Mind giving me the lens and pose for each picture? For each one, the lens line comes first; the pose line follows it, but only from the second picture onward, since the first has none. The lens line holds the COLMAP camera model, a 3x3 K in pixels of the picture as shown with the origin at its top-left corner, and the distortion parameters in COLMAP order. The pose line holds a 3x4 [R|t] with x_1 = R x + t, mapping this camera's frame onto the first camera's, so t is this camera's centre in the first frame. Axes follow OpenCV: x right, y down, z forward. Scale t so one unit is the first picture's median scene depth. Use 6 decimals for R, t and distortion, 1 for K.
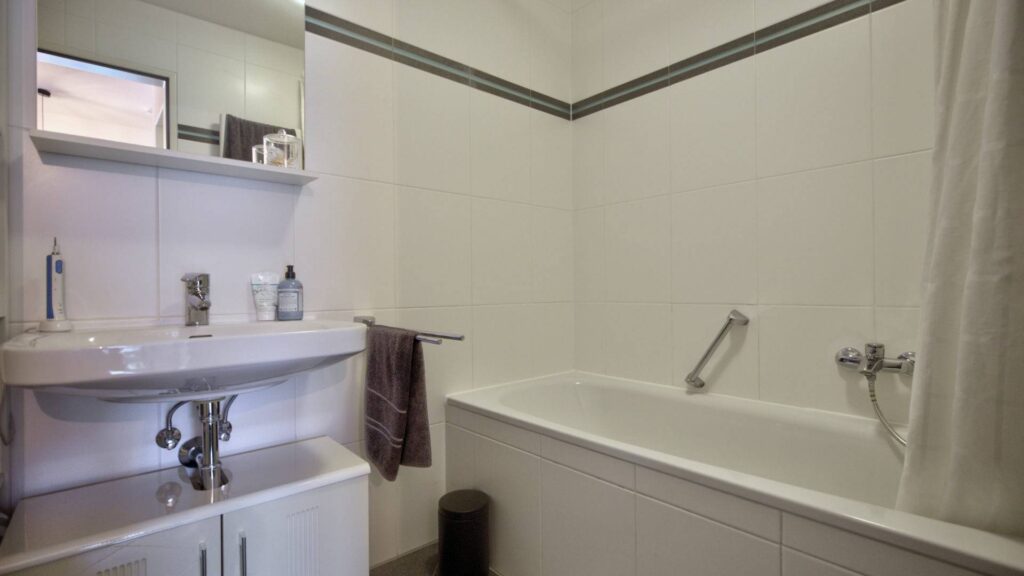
lens RADIAL K [[467.5, 0, 512.0], [0, 467.5, 288.0], [0, 0, 1]] dist [-0.002805, 0.000247]
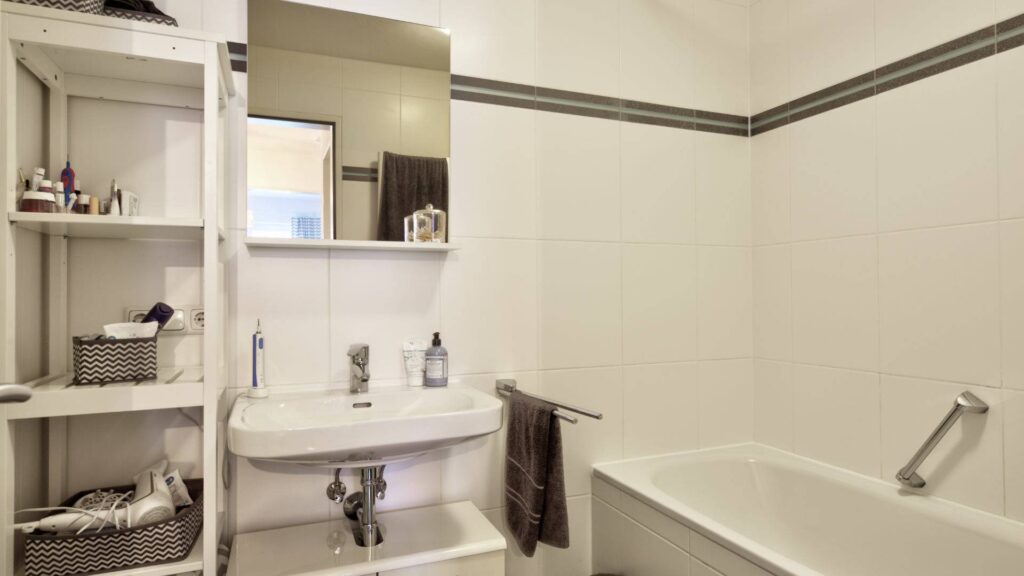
lens RADIAL K [[575.0, 0, 512.0], [0, 575.0, 288.0], [0, 0, 1]] dist [0.003019, 0.000903]
pose [[0.946175, -0.002942, -0.323642, 0.098703], [-0.001245, 0.999918, -0.012727, -0.133517], [0.323653, 0.012445, 0.946094, -0.156690]]
